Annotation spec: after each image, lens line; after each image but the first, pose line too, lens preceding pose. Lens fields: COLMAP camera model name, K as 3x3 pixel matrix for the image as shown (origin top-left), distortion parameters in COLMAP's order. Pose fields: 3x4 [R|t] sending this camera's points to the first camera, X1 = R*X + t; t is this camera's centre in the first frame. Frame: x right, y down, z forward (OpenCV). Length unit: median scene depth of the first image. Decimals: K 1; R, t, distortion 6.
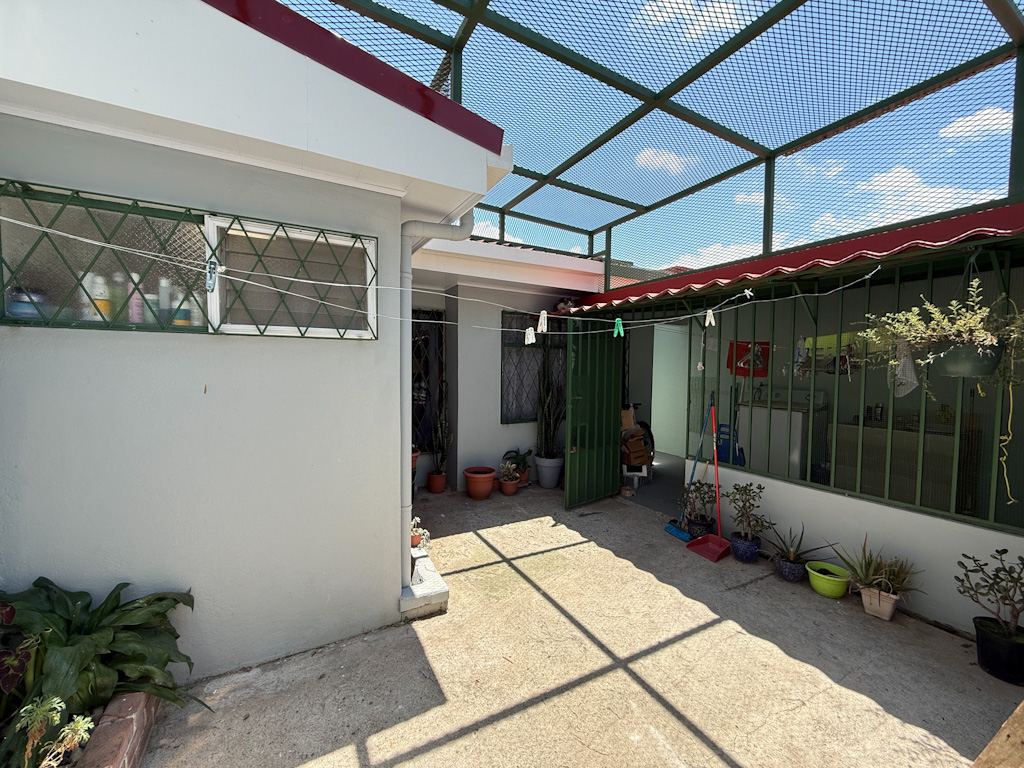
lens RADIAL K [[409.3, 0, 508.2], [0, 409.3, 382.8], [0, 0, 1]] dist [-0.001049, -0.000297]
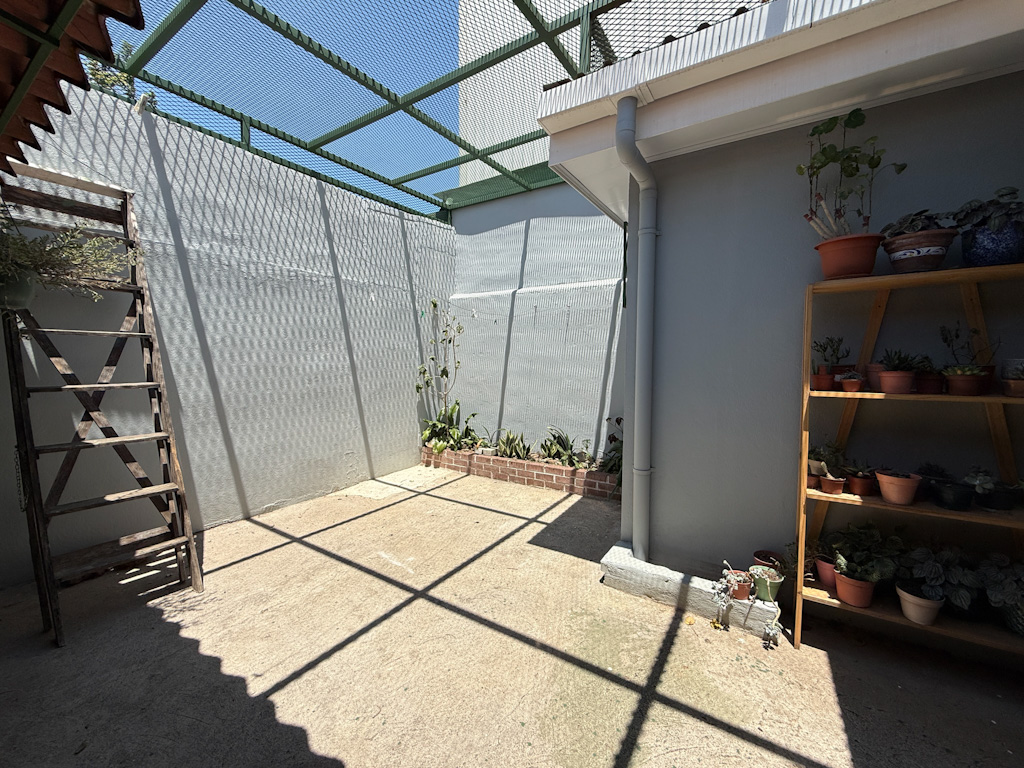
lens RADIAL K [[409.3, 0, 508.2], [0, 409.3, 382.8], [0, 0, 1]] dist [-0.001049, -0.000297]
pose [[-0.879549, 0.015023, -0.475572, 0.527963], [-0.031036, 0.995561, 0.088850, 0.021411], [0.474796, 0.092908, -0.875178, 1.833957]]
